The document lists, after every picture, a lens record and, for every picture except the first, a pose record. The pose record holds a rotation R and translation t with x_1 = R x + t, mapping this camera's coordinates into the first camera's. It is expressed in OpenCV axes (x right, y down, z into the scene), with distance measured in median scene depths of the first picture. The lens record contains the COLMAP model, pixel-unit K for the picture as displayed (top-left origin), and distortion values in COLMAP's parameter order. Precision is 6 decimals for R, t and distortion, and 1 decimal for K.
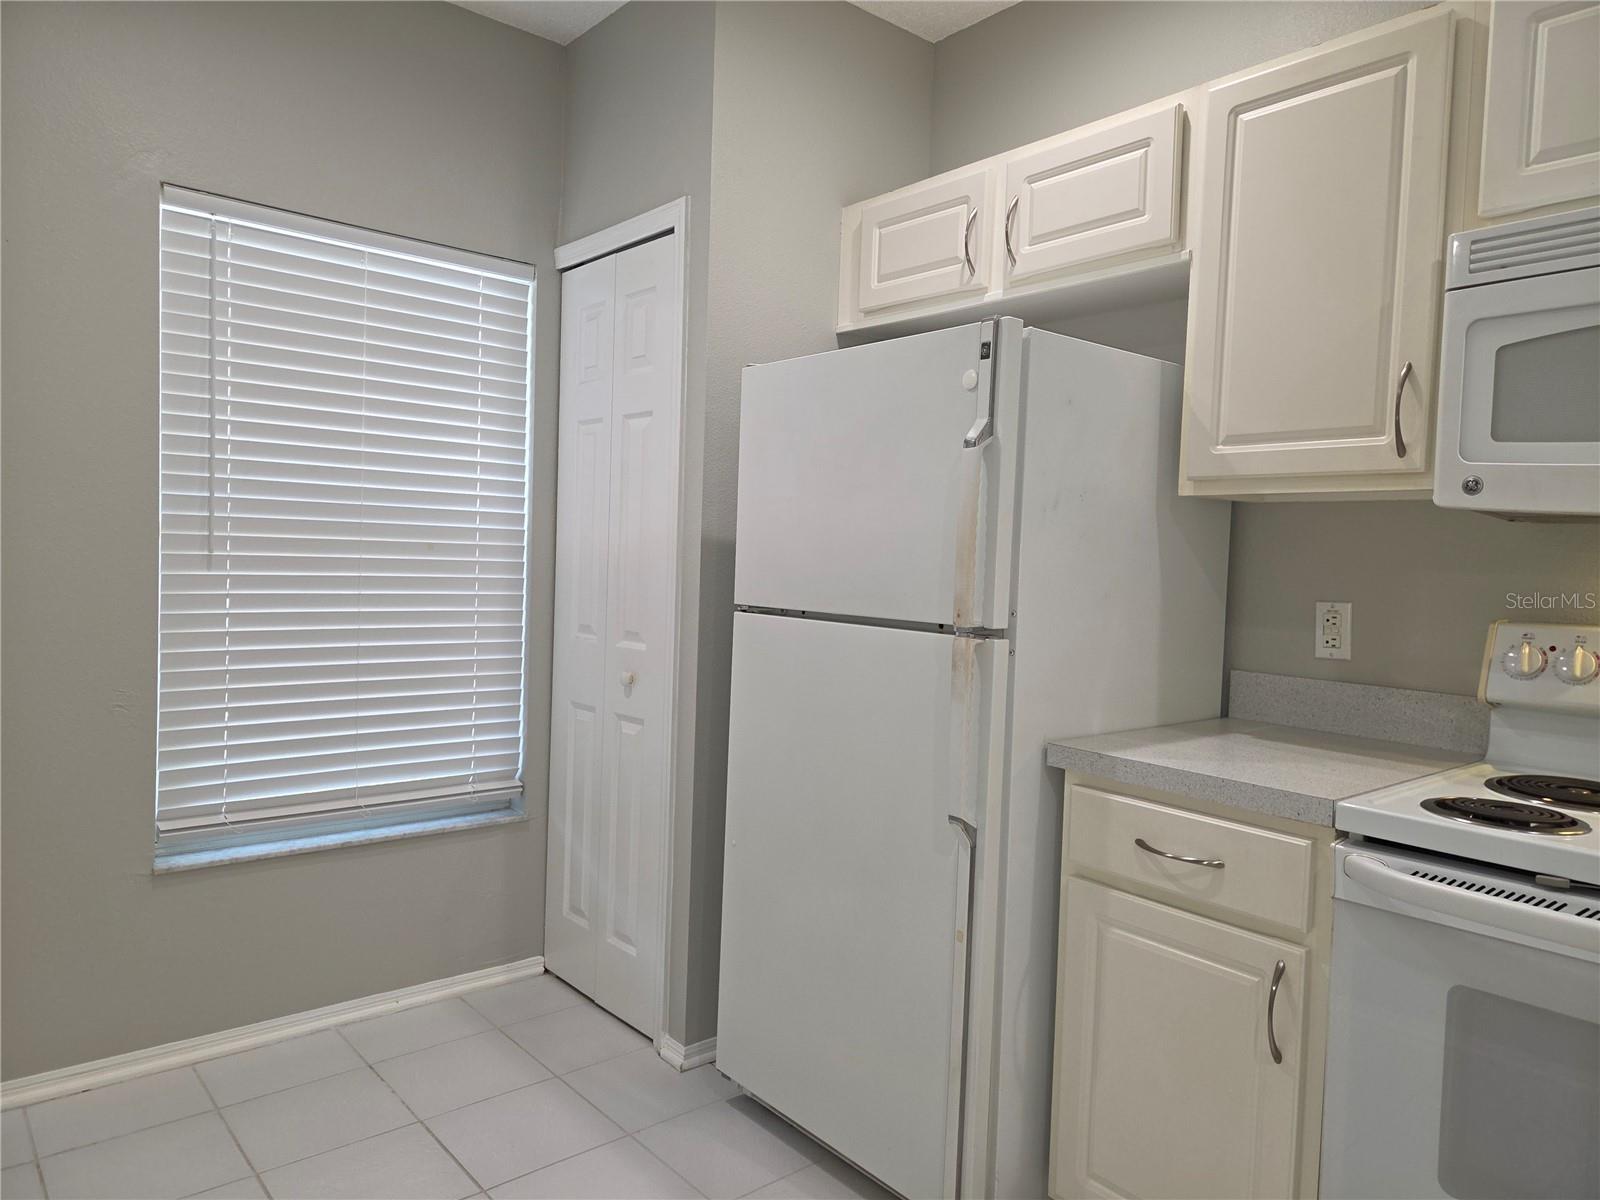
lens RADIAL K [[1064.1, 0, 800.0], [0, 1064.1, 600.0], [0, 0, 1]] dist [0.000412, 0.000040]
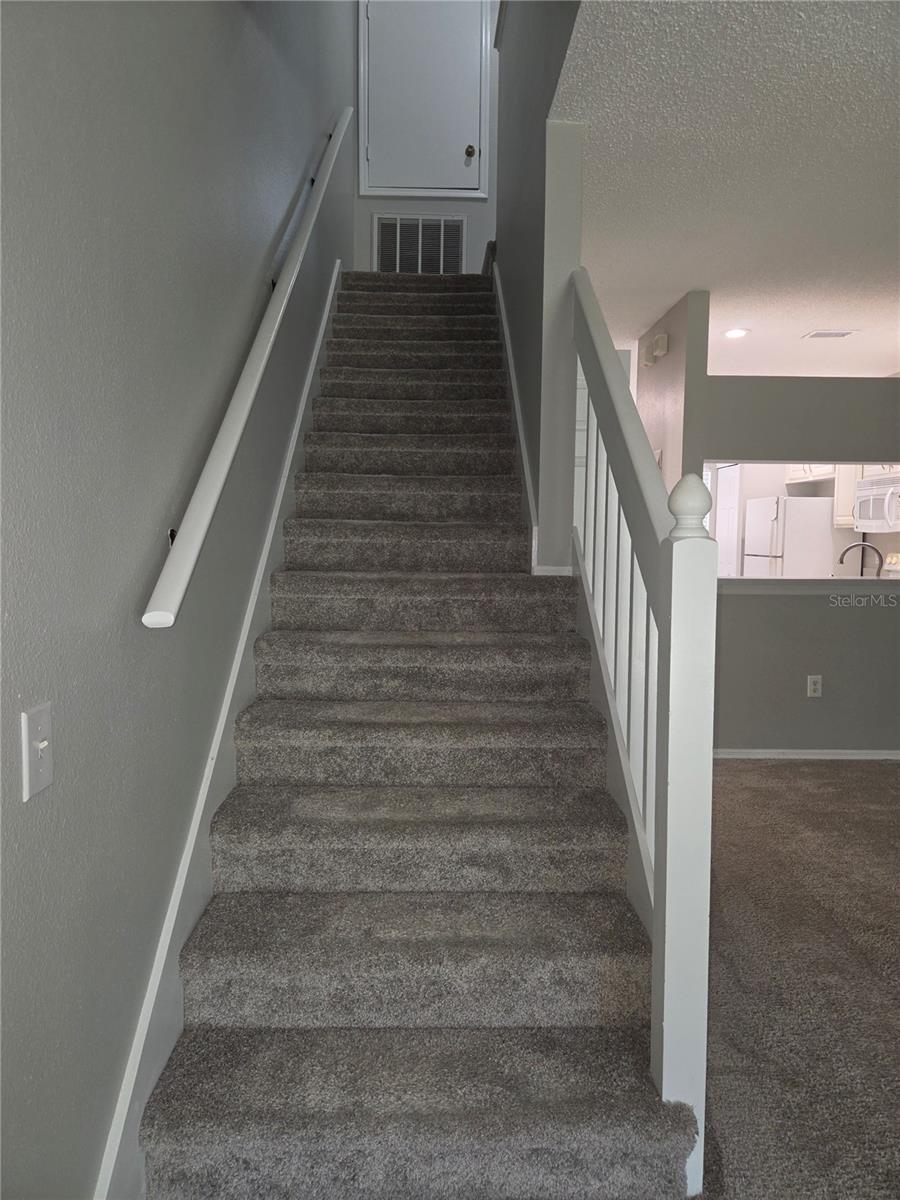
lens RADIAL K [[798.1, 0, 450.0], [0, 798.1, 600.0], [0, 0, 1]] dist [0.000412, 0.000040]
pose [[0.779349, 0.046195, -0.624885, 1.362082], [-0.015551, 0.998398, 0.054411, 0.053752], [0.626397, -0.032687, 0.778818, -2.993940]]
